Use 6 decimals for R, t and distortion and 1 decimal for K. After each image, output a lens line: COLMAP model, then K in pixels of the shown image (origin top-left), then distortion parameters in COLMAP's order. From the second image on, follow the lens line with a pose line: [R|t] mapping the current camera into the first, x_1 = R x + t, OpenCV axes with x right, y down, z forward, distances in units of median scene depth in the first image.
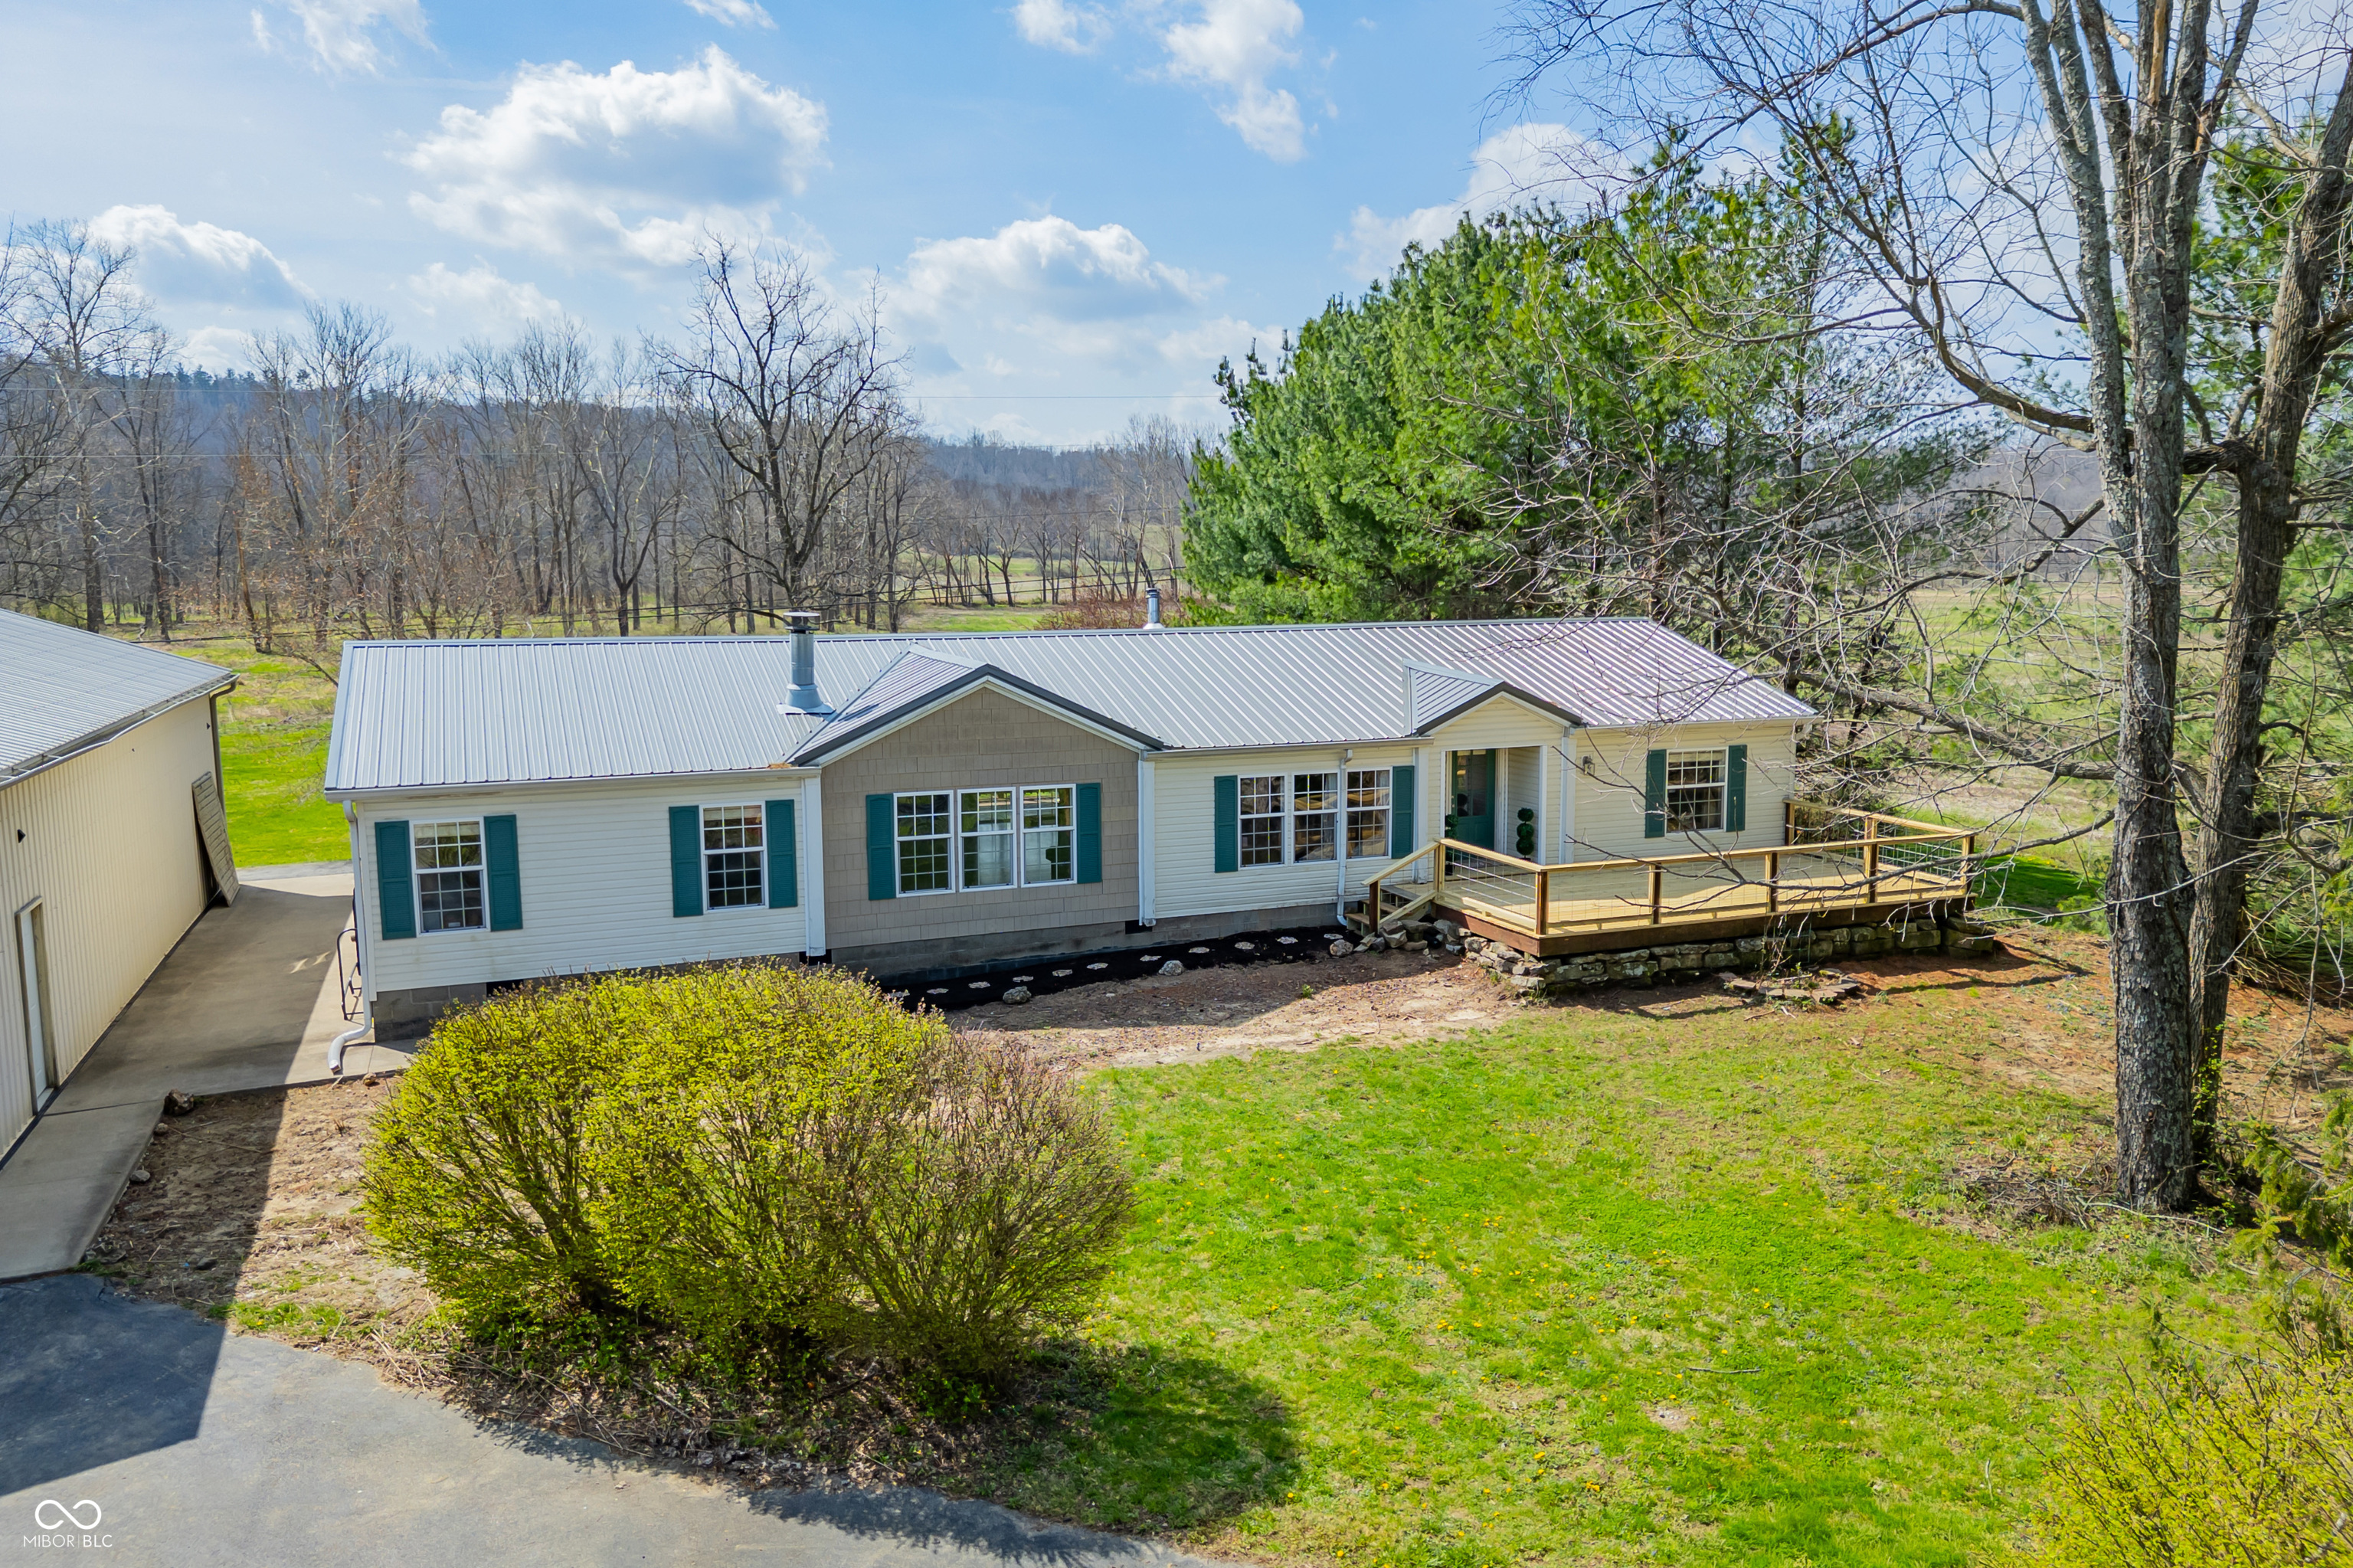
lens RADIAL K [[1652.3, 0, 1172.9], [0, 1652.3, 780.2], [0, 0, 1]] dist [0.064328, -0.064048]
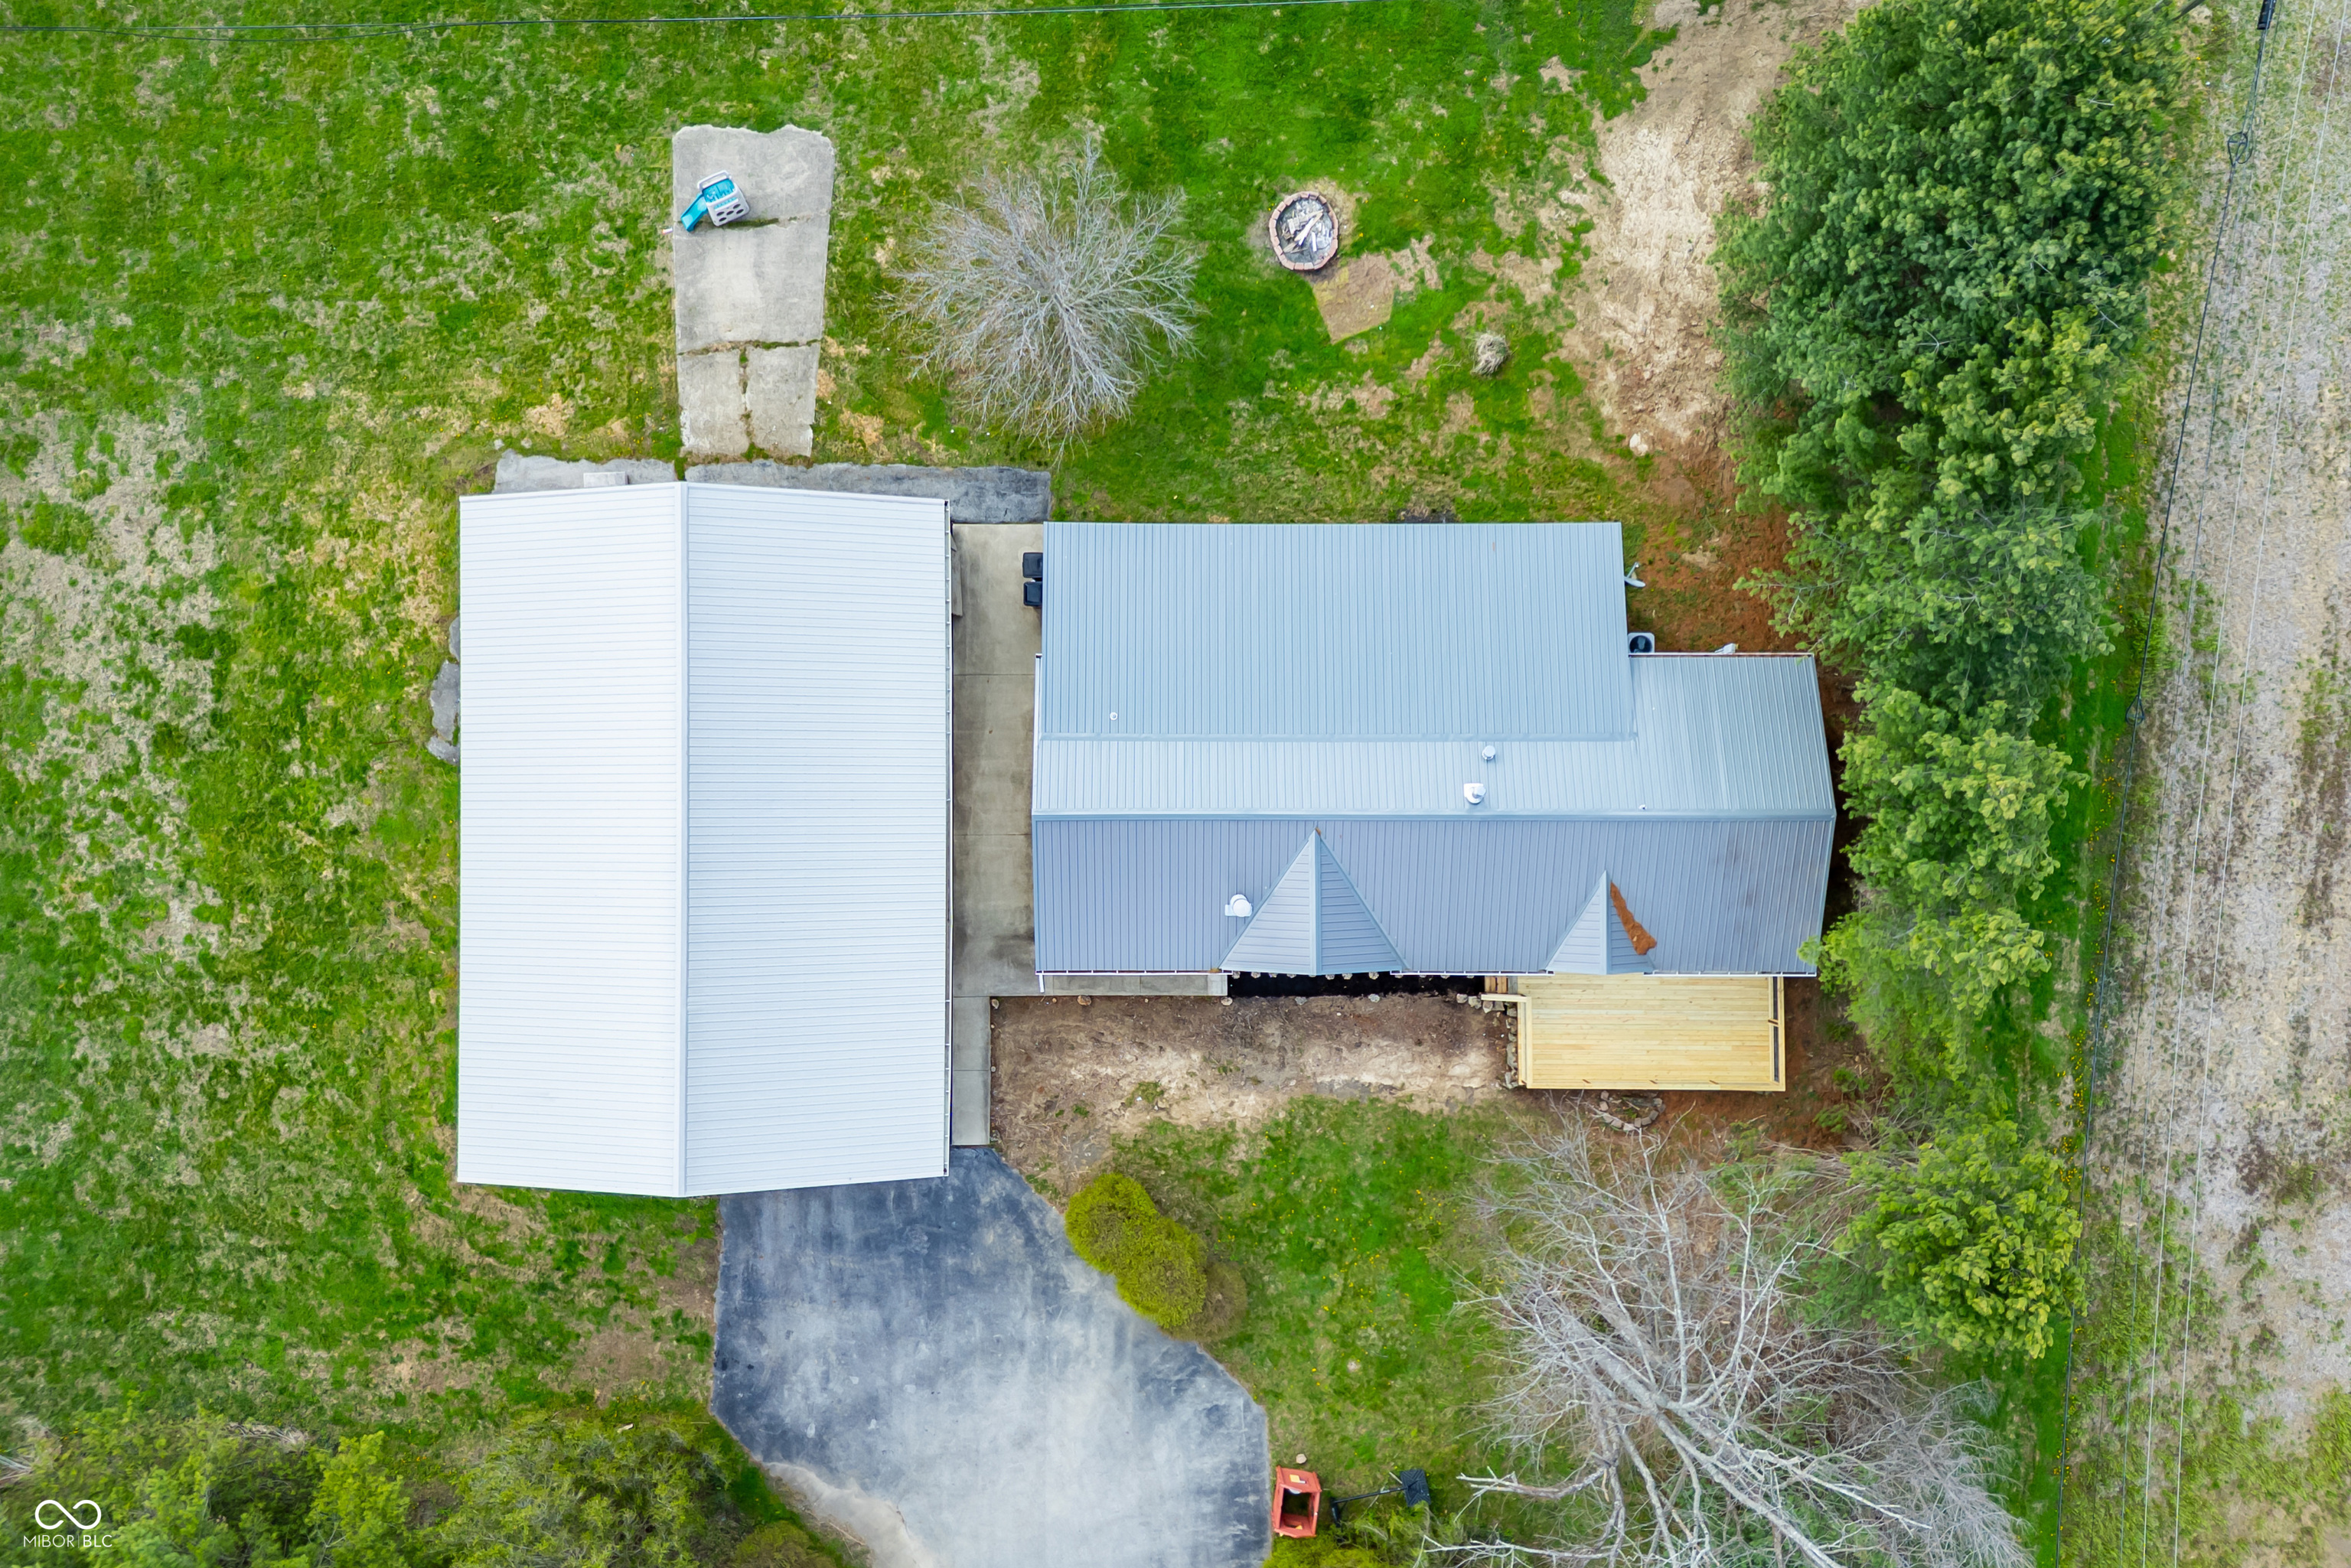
lens RADIAL K [[1650.8, 0, 1171.9], [0, 1650.8, 780.2], [0, 0, 1]] dist [0.064328, -0.064048]
pose [[0.926871, 0.375191, 0.011881, -0.426346], [-0.066109, 0.131994, 0.989044, -2.297641], [0.369512, -0.917502, 0.147145, 0.913670]]
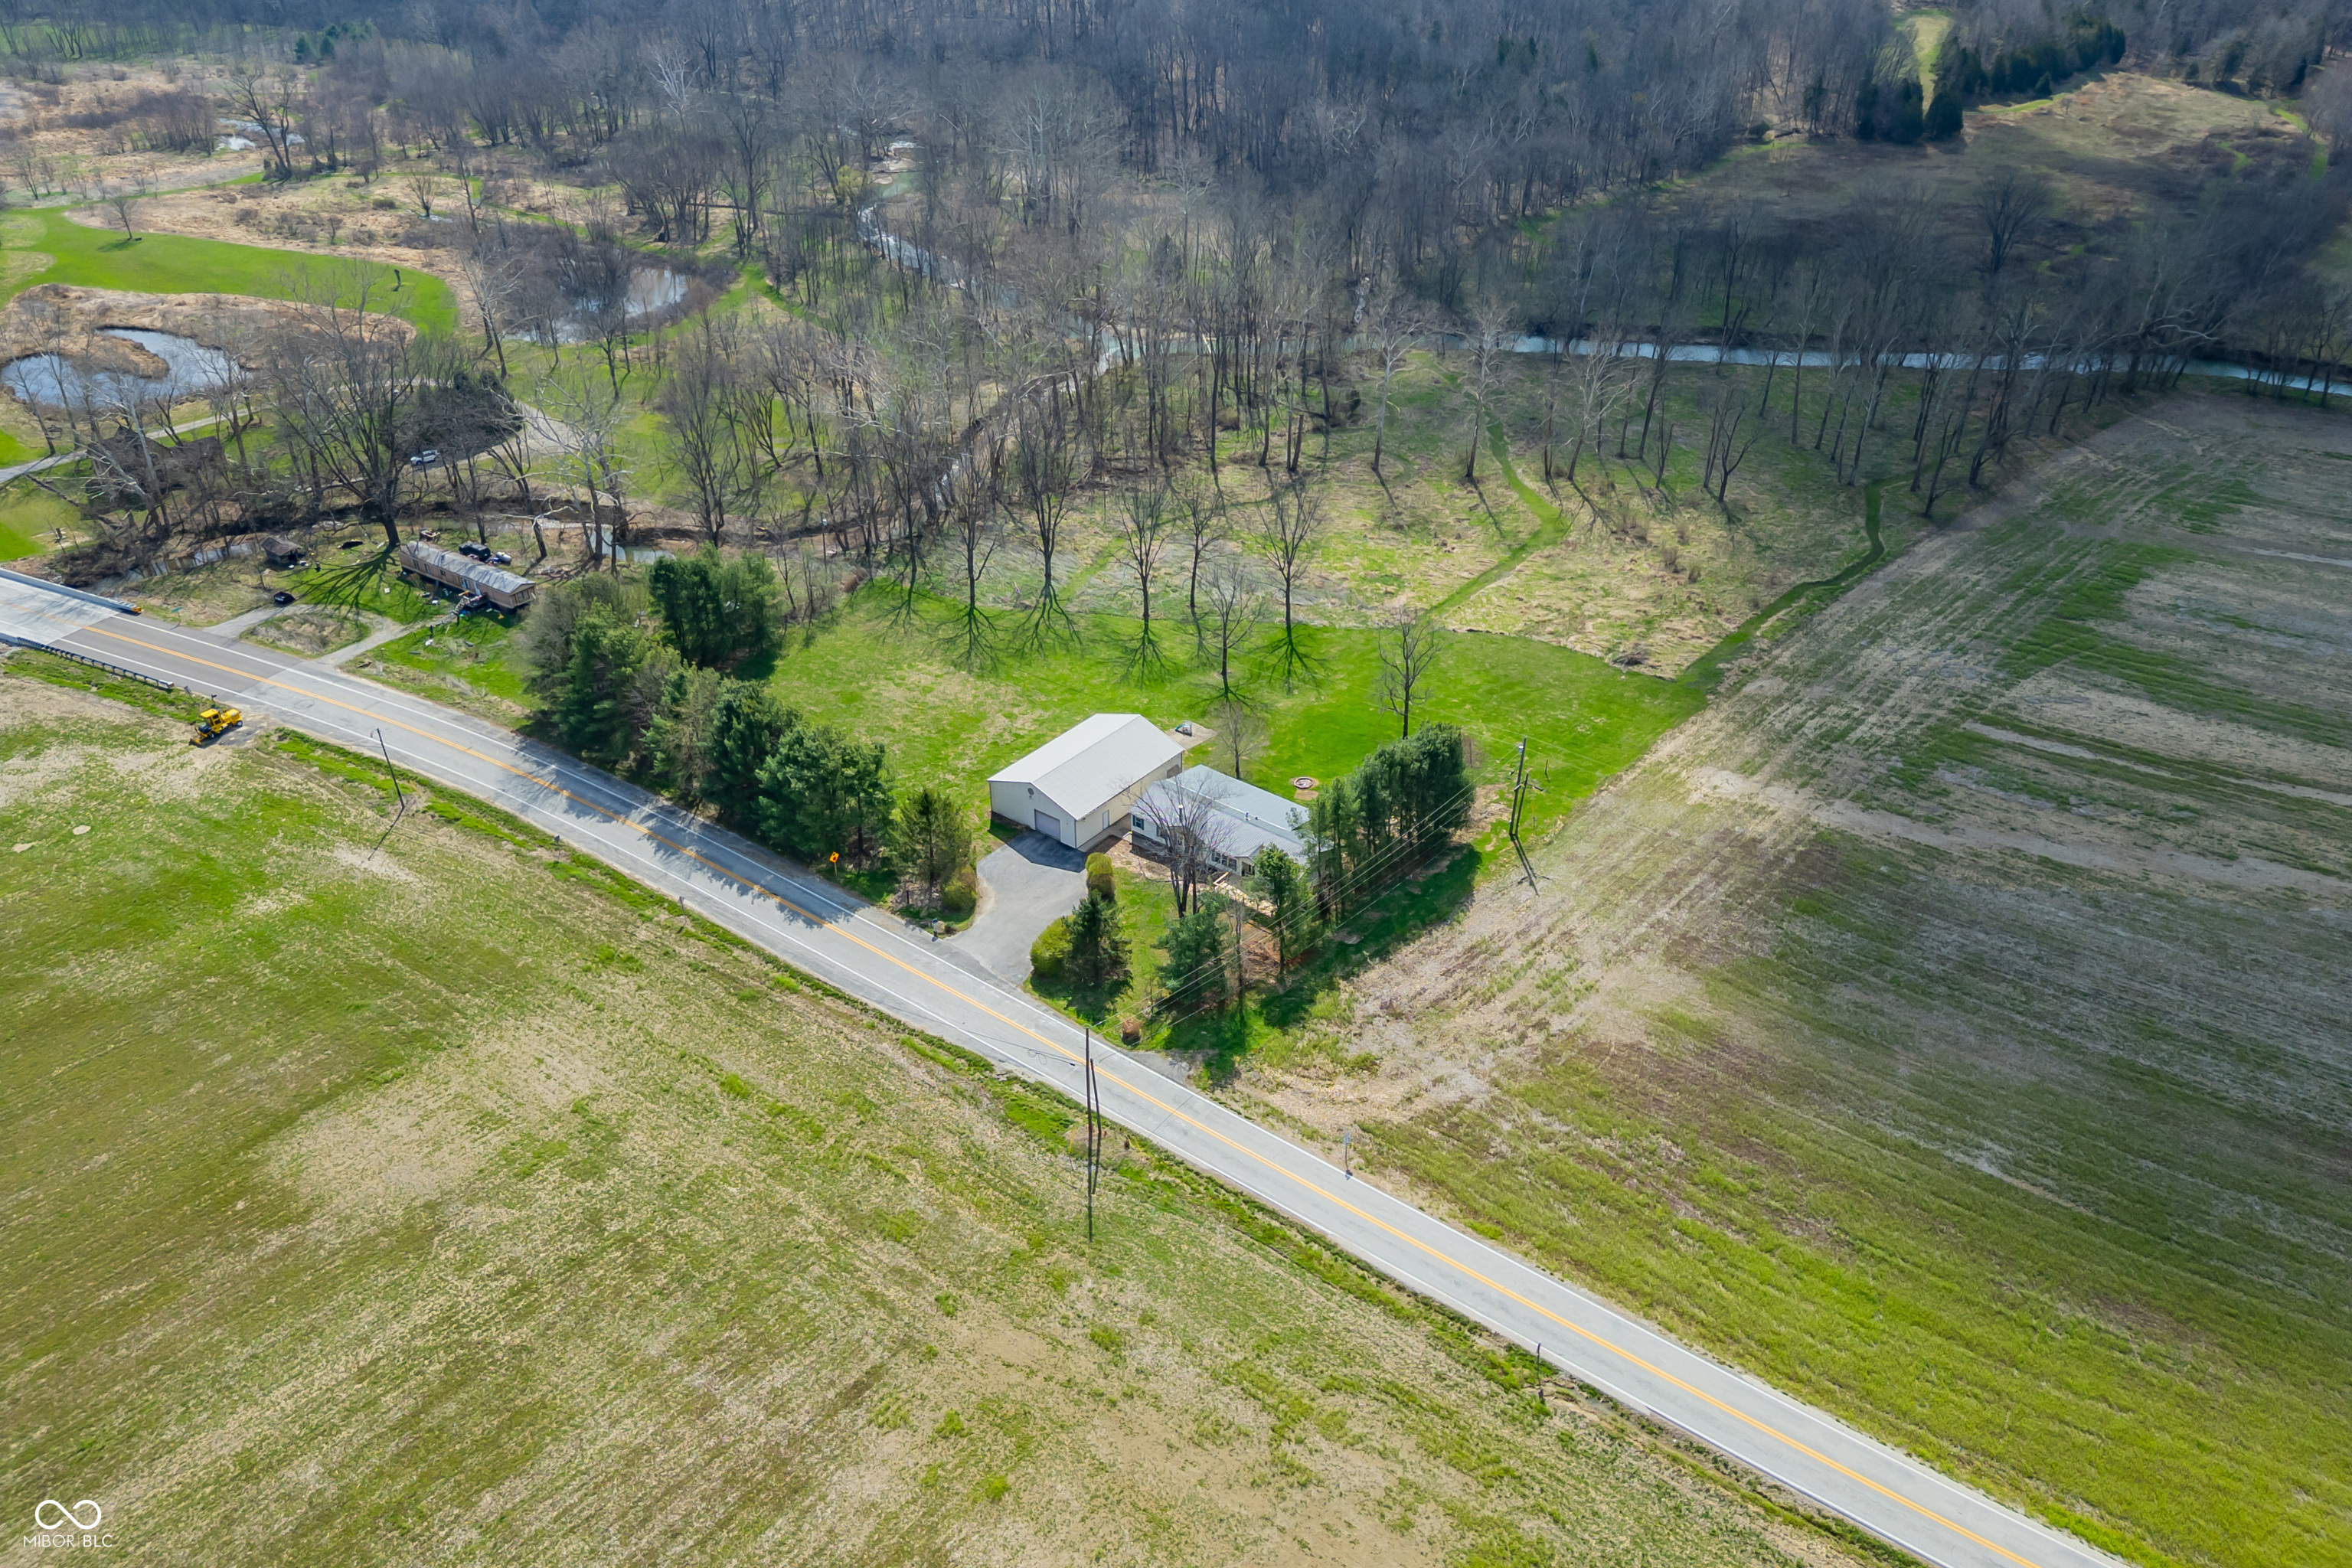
lens RADIAL K [[1663.5, 0, 1173.2], [0, 1663.5, 753.4], [0, 0, 1]] dist [0.080465, -0.081008]
pose [[0.499551, 0.451015, -0.739618, 6.022020], [-0.118782, 0.881379, 0.457233, -4.317250], [0.858102, -0.140558, 0.493866, -3.167256]]
